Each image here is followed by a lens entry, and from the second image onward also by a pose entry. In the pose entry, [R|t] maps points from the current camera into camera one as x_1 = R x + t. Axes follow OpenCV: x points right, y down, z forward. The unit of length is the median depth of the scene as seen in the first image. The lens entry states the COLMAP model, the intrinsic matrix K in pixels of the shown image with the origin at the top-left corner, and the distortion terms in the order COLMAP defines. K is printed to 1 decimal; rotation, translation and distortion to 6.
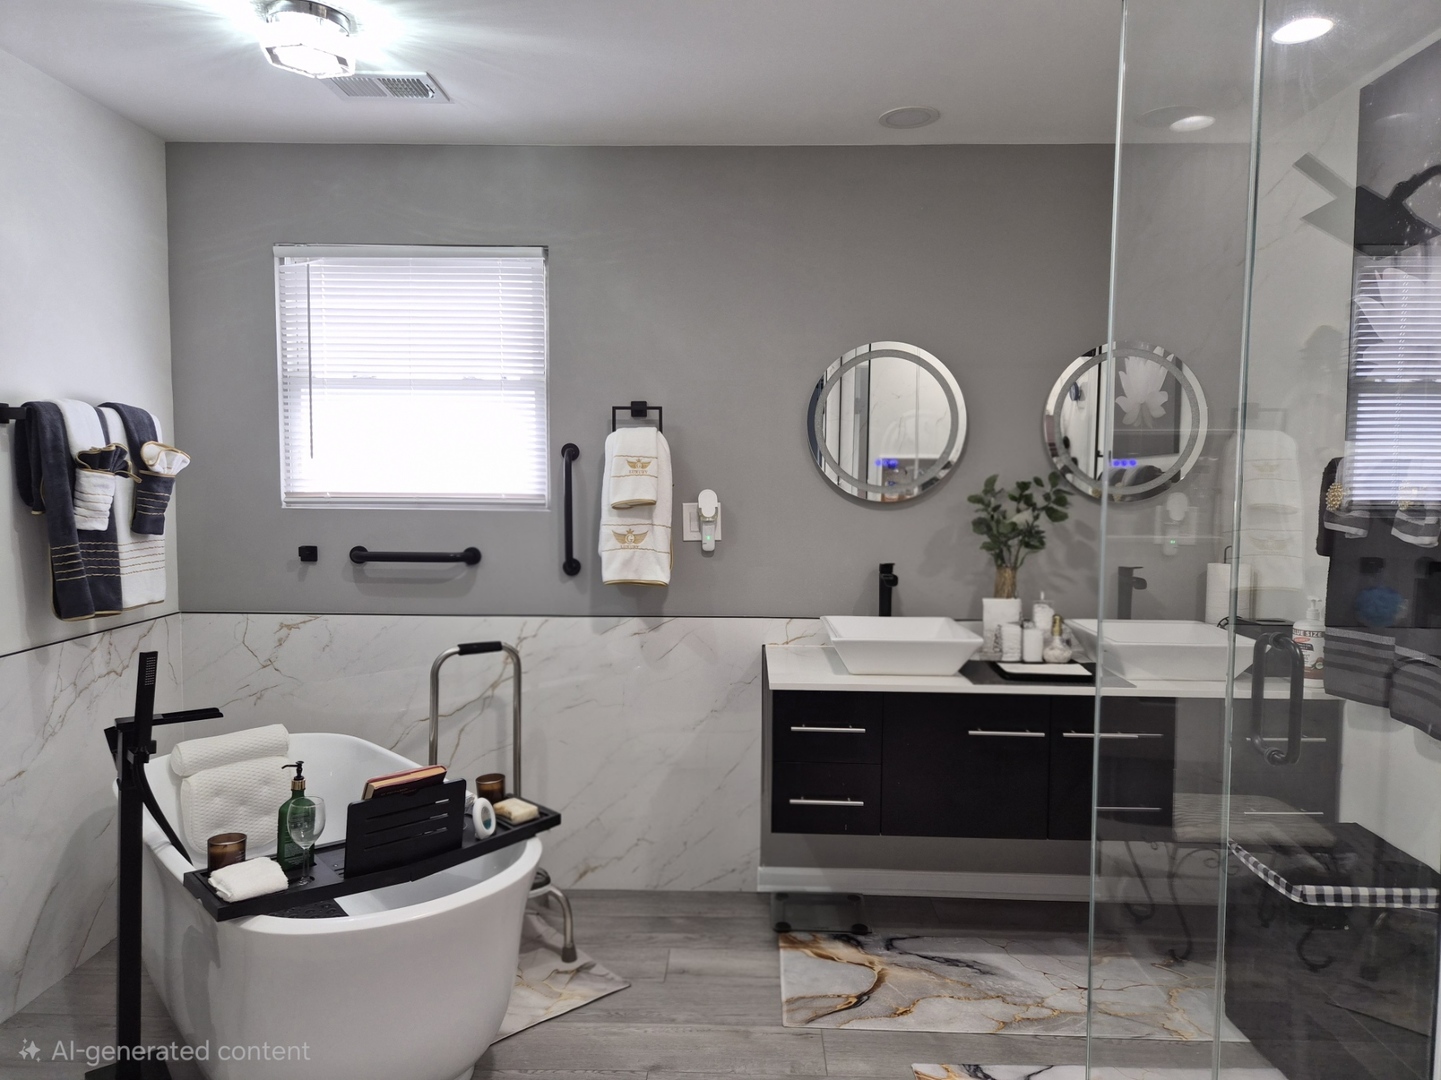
lens RADIAL K [[974.5, 0, 723.1], [0, 974.5, 540.8], [0, 0, 1]] dist [0.046148, -0.001866]
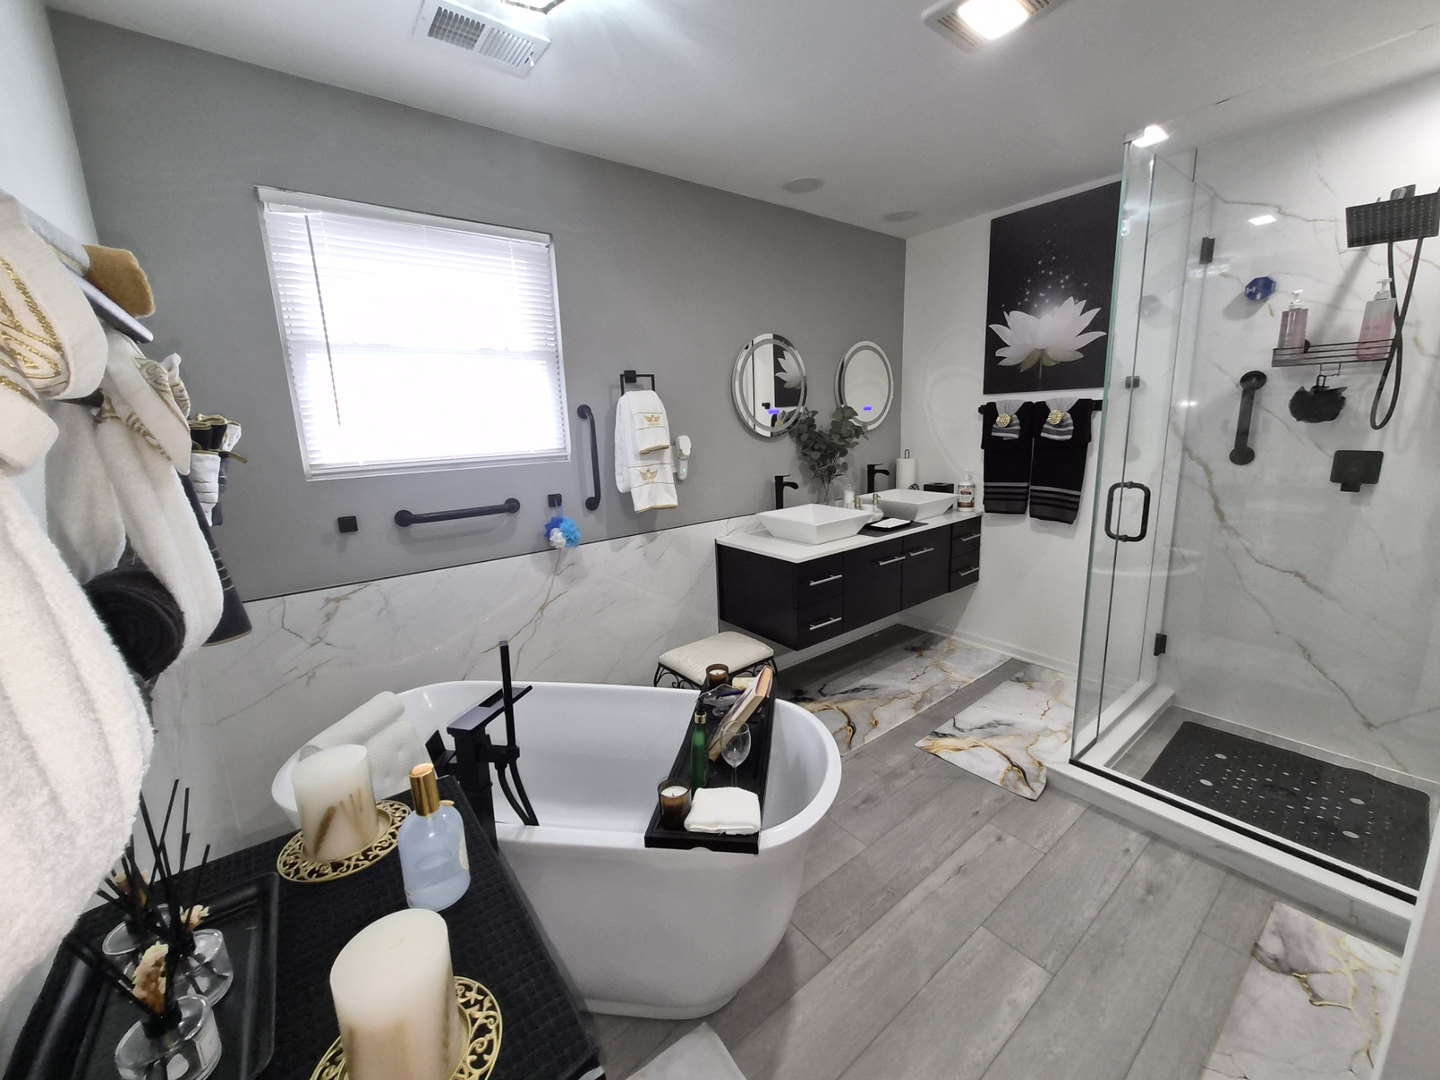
lens RADIAL K [[564.0, 0, 721.0], [0, 564.0, 532.7], [0, 0, 1]] dist [-0.000623, 0.000290]
pose [[0.776898, -0.161673, 0.608516, -0.491964], [0.087258, 0.984791, 0.150239, -0.032567], [-0.623551, -0.063622, 0.779189, 0.327339]]
